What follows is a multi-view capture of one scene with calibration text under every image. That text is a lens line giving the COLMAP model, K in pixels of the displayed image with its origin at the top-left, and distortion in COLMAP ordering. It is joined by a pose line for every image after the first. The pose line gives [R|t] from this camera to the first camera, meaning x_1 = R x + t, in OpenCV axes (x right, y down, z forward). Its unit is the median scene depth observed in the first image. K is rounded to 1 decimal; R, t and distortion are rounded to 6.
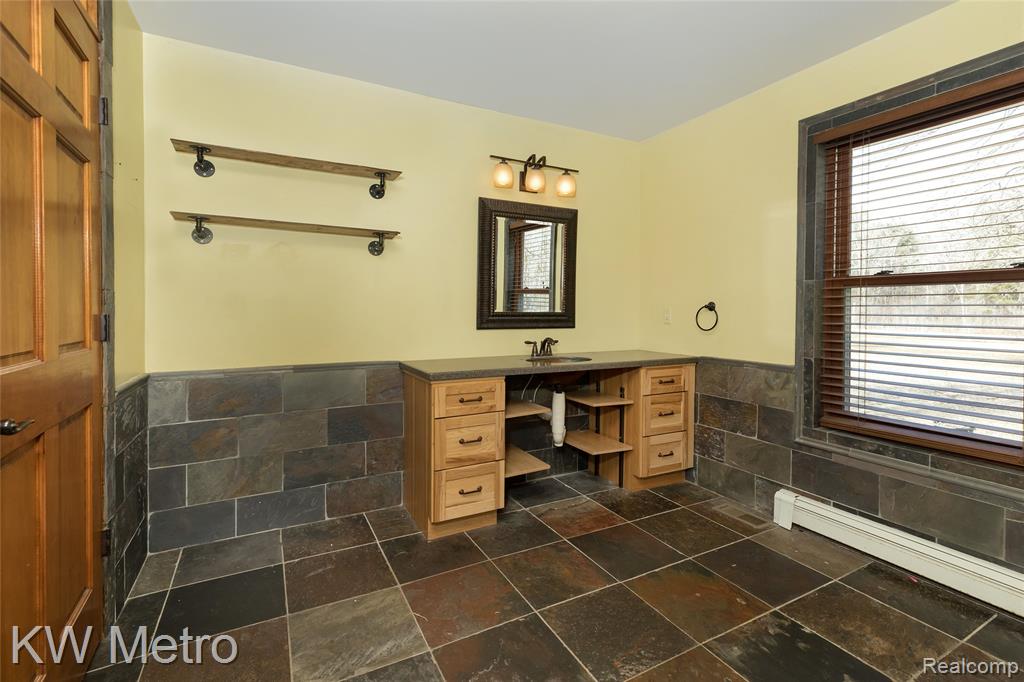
lens RADIAL K [[465.5, 0, 510.9], [0, 465.5, 321.2], [0, 0, 1]] dist [0.002261, -0.000060]
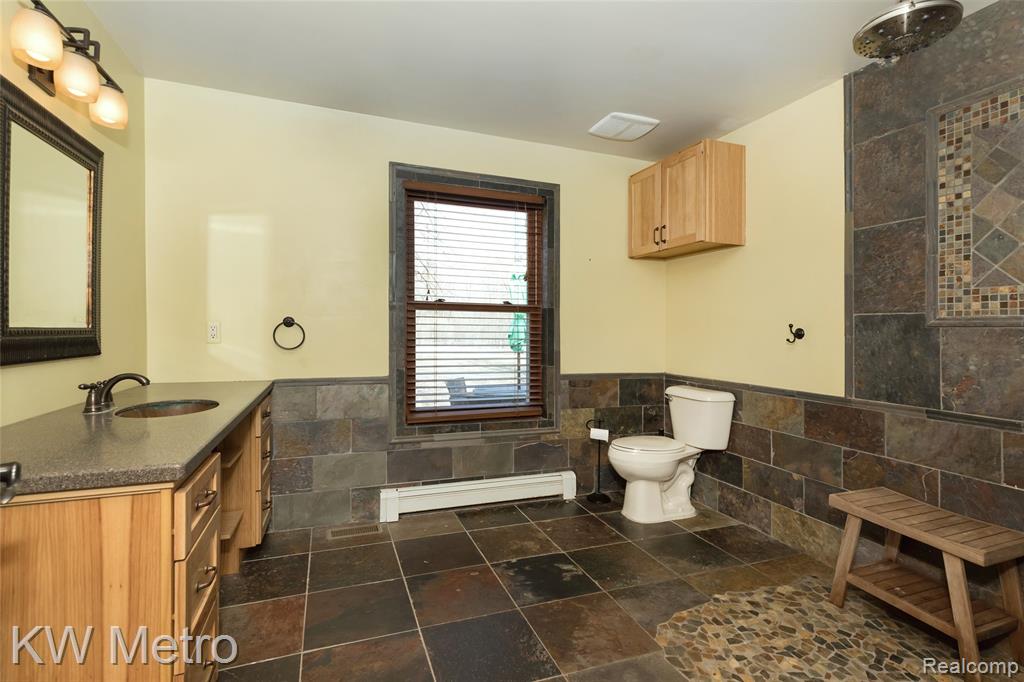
lens RADIAL K [[494.2, 0, 527.2], [0, 494.2, 324.5], [0, 0, 1]] dist [0.010787, -0.000079]
pose [[0.106366, 0.009135, 0.994285, -0.594070], [0.010437, 0.999892, -0.010303, -0.015567], [-0.994272, 0.011473, 0.106260, 0.573094]]
